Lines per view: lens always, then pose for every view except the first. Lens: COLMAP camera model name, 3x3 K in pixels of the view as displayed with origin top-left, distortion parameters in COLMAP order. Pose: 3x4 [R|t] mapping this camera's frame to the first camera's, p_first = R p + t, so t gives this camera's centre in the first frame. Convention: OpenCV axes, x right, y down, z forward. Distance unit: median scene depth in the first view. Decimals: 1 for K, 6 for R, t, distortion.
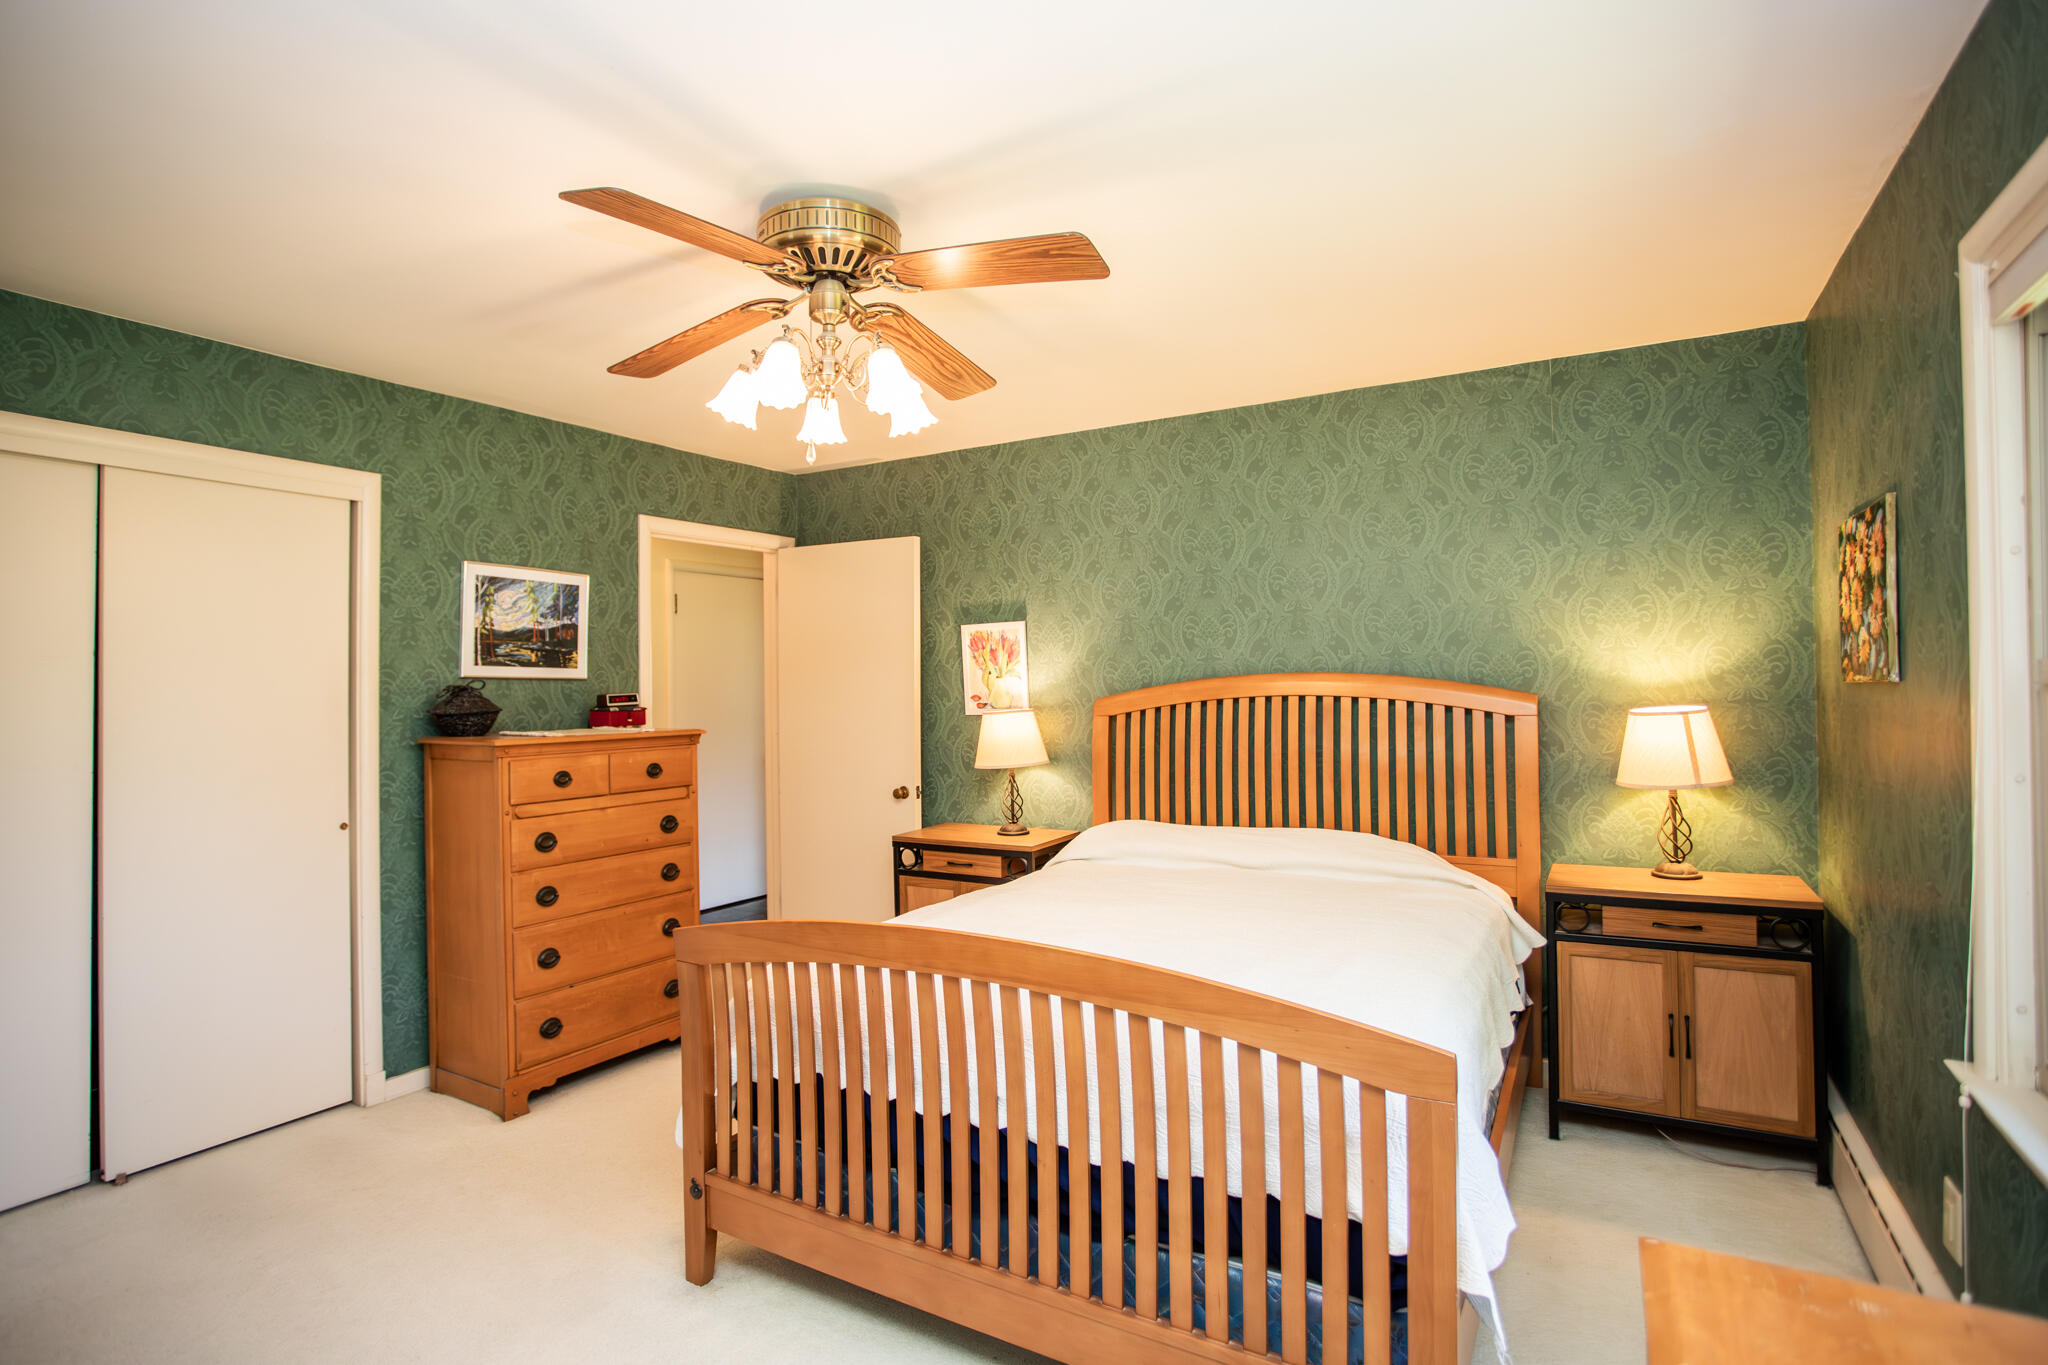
lens RADIAL K [[1069.1, 0, 1024.0], [0, 1069.1, 682.5], [0, 0, 1]] dist [-0.000691, 0.000063]
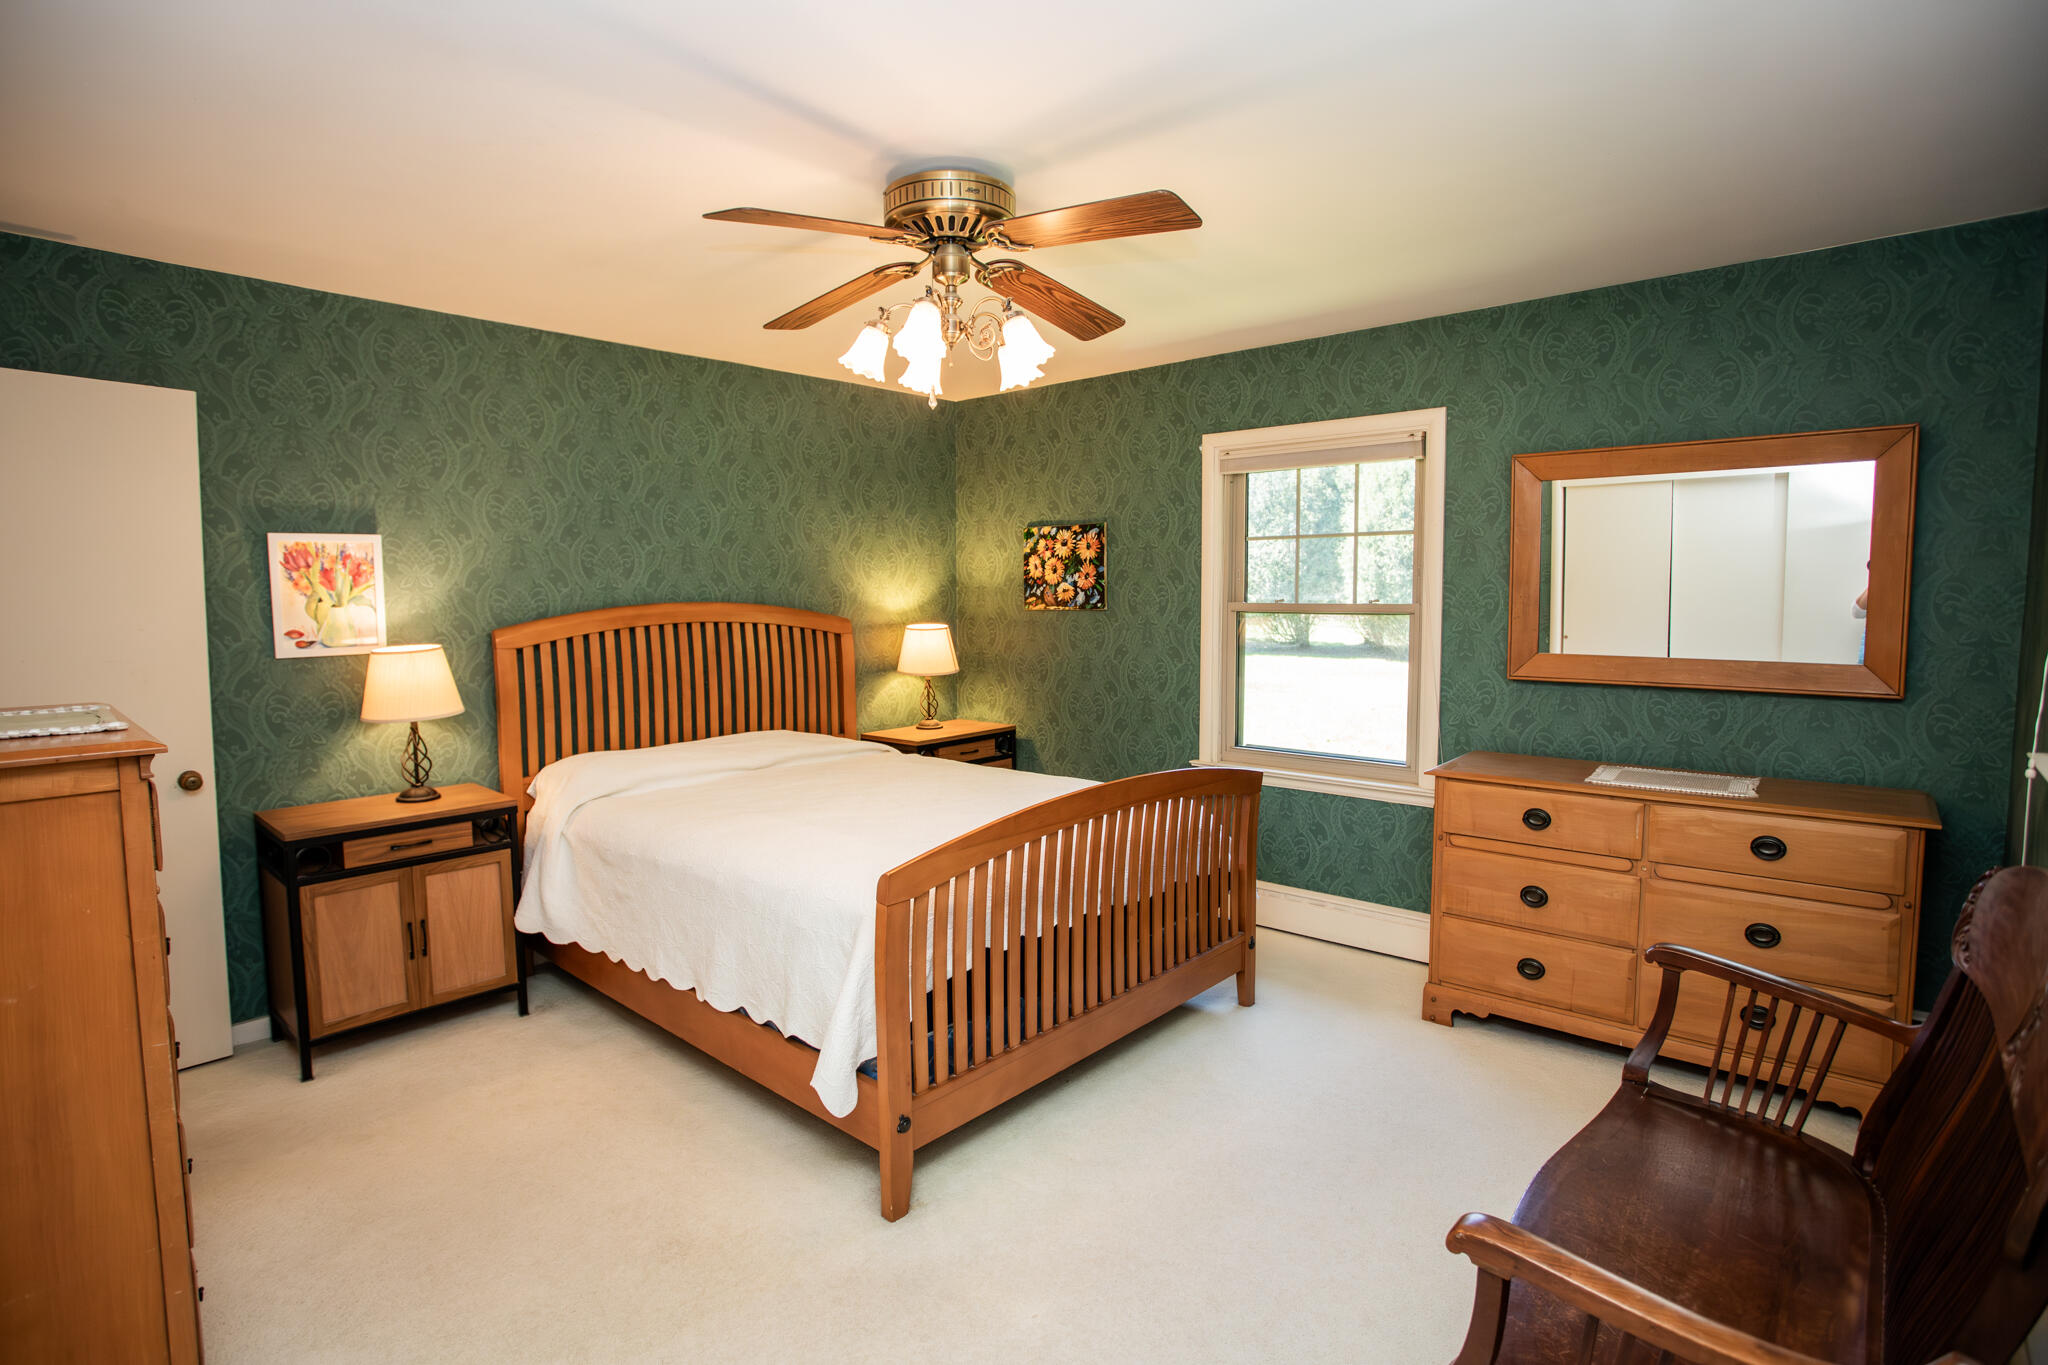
lens RADIAL K [[1069.1, 0, 1024.0], [0, 1069.1, 682.5], [0, 0, 1]] dist [-0.000691, 0.000063]
pose [[0.203724, -0.067120, 0.976725, -0.738446], [0.007103, 0.997722, 0.067082, 0.001932], [-0.979003, -0.006729, 0.203737, 0.402489]]
